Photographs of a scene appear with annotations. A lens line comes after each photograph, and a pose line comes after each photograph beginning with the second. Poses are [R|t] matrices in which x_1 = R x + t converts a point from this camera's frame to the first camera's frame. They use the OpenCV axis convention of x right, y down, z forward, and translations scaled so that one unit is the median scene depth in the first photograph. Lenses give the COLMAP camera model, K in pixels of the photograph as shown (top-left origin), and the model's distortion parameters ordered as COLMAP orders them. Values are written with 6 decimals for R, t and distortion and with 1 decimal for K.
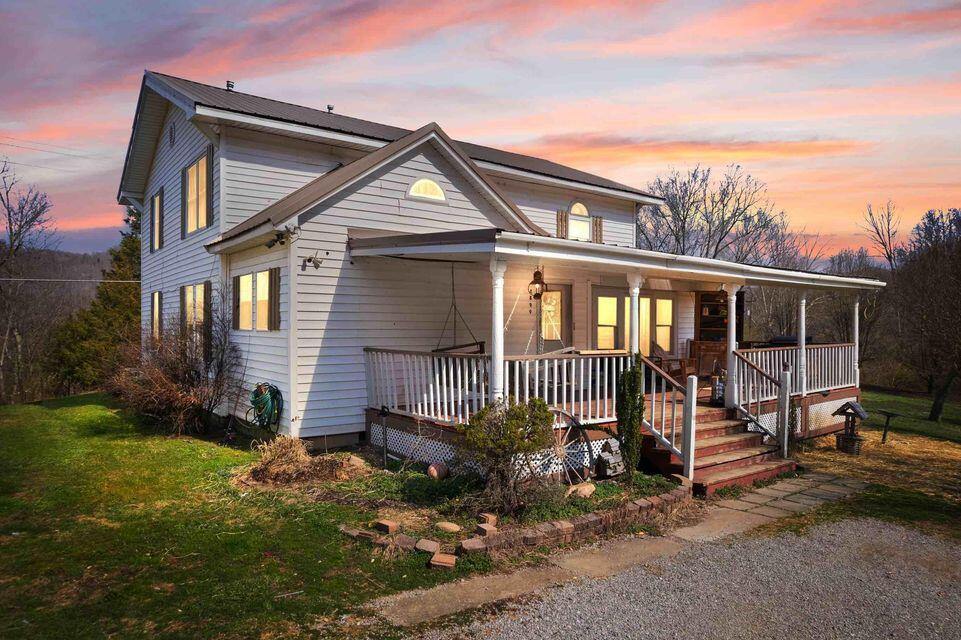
lens RADIAL K [[624.5, 0, 480.5], [0, 624.5, 320.0], [0, 0, 1]] dist [-0.040211, 0.000765]
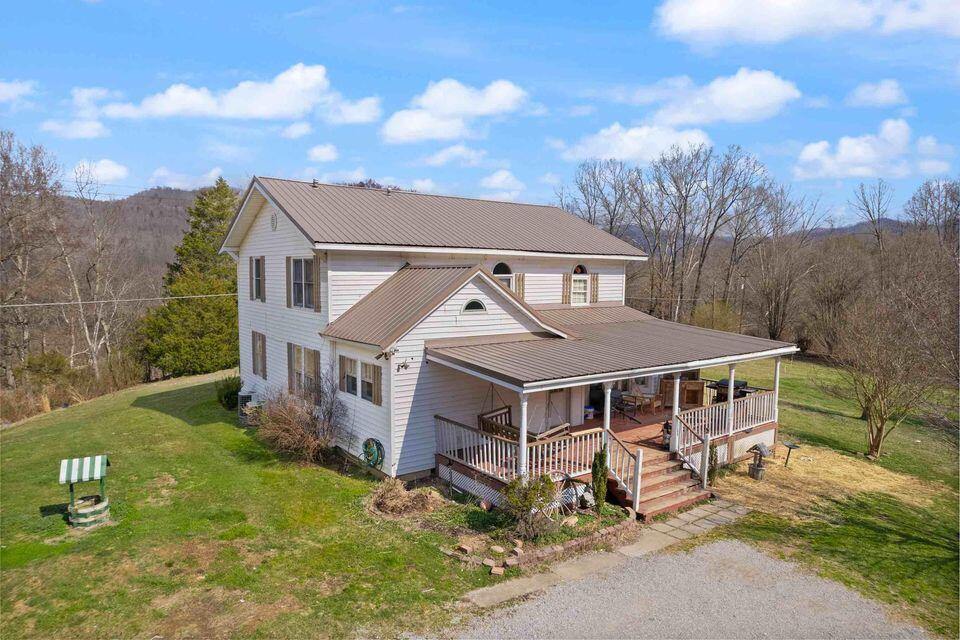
lens RADIAL K [[607.6, 0, 480.0], [0, 607.6, 320.0], [0, 0, 1]] dist [-0.037472, -0.000778]
pose [[0.999811, 0.008709, -0.017401, -0.060308], [-0.007173, 0.996233, 0.086419, -0.400435], [0.018088, -0.086278, 0.996107, -0.596250]]
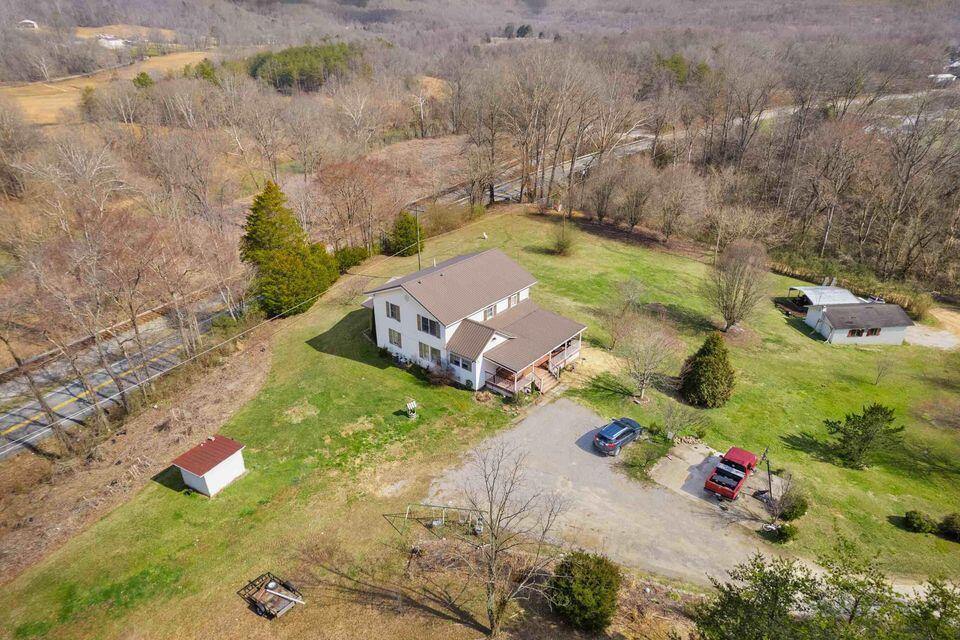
lens RADIAL K [[607.6, 0, 480.0], [0, 607.6, 320.0], [0, 0, 1]] dist [-0.037472, -0.000778]
pose [[0.975743, -0.095070, 0.197198, -1.532057], [-0.002804, 0.895281, 0.445493, -3.378416], [-0.218901, -0.435240, 0.873298, -4.258587]]
